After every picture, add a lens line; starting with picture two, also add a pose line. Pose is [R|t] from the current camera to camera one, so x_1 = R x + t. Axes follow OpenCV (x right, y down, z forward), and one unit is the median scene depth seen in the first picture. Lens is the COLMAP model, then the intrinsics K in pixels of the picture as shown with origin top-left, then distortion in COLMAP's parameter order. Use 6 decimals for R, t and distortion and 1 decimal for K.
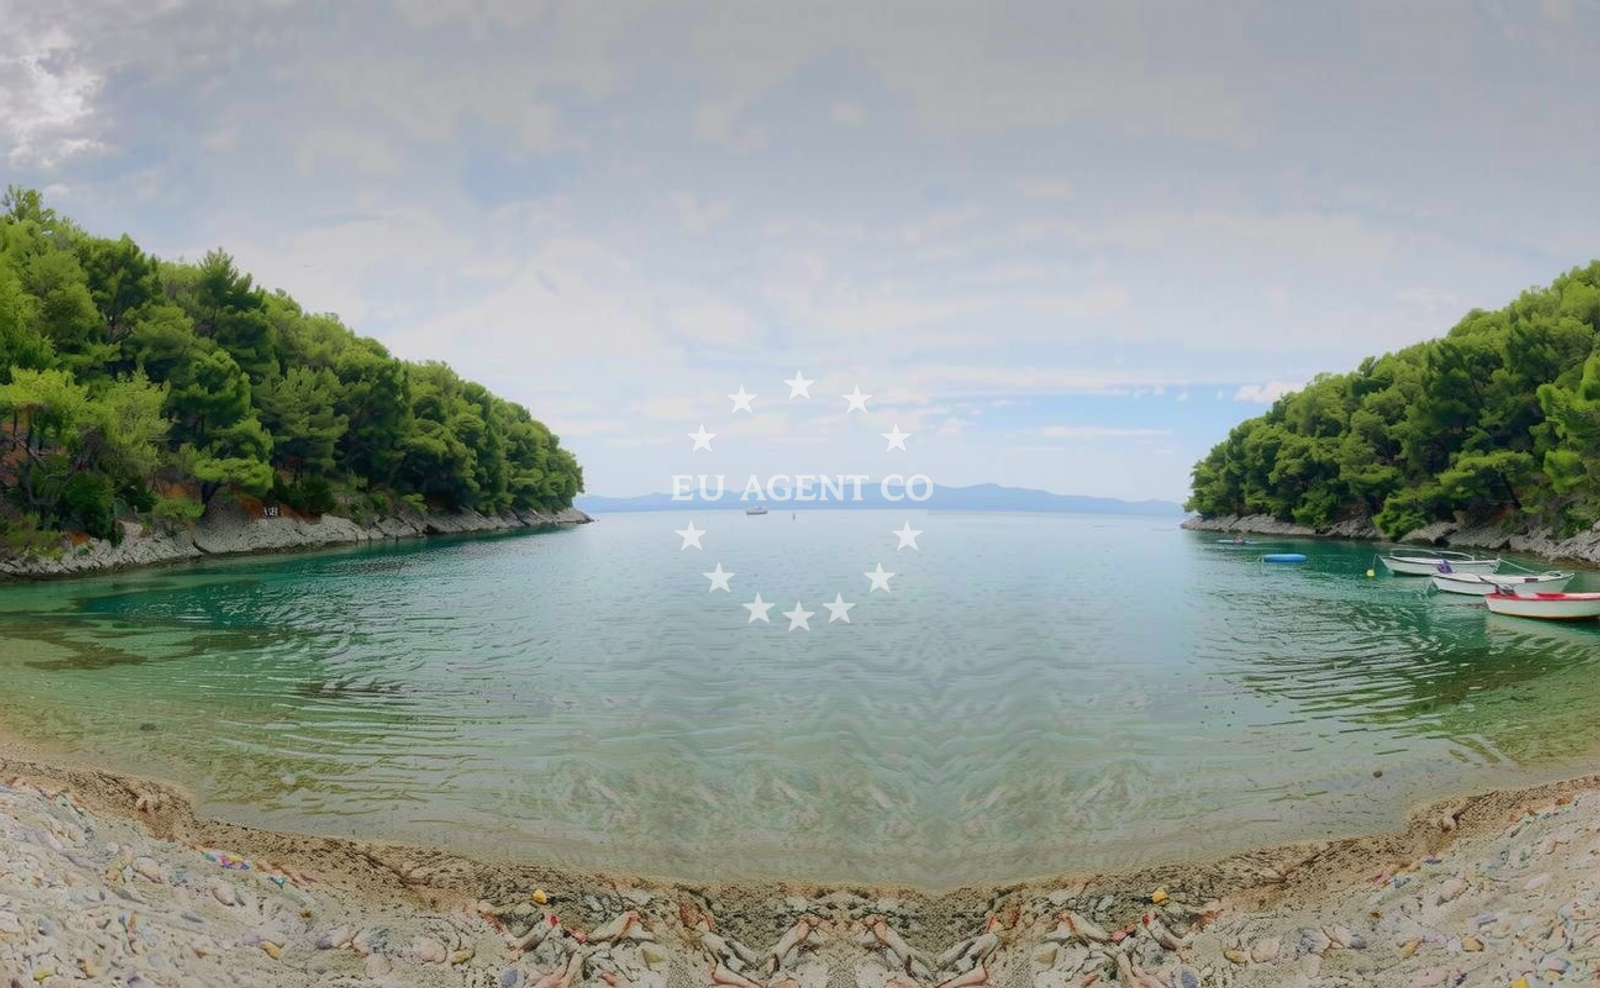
lens RADIAL K [[641.8, 0, 798.4], [0, 641.8, 495.8], [0, 0, 1]] dist [-0.000279, -0.000026]
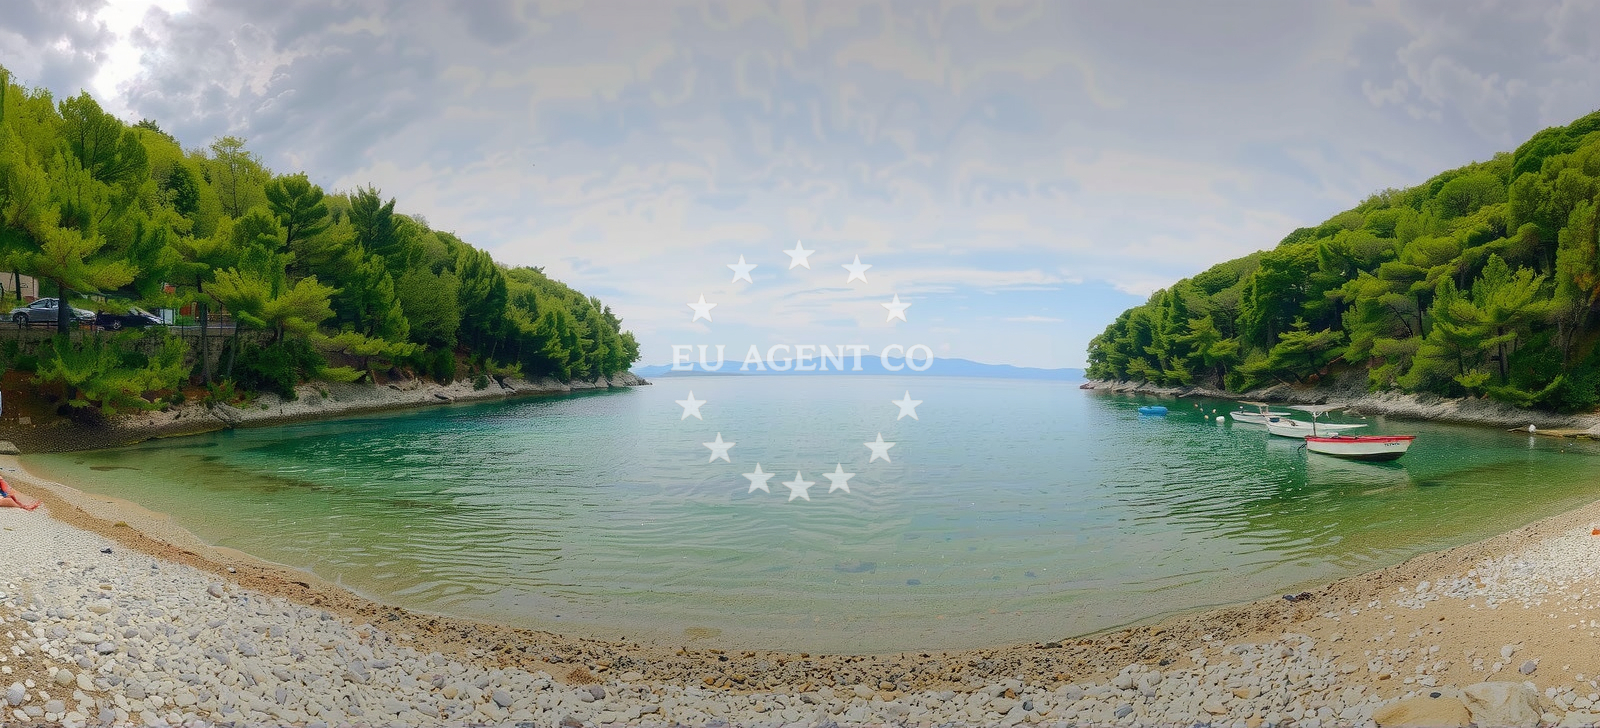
lens RADIAL K [[650.1, 0, 800.2], [0, 650.1, 367.7], [0, 0, 1]] dist [0.000298, 0.000015]
pose [[0.999996, -0.000217, 0.002838, -0.001626], [0.000210, 0.999997, 0.002336, 0.002179], [-0.002838, -0.002335, 0.999993, -0.370622]]
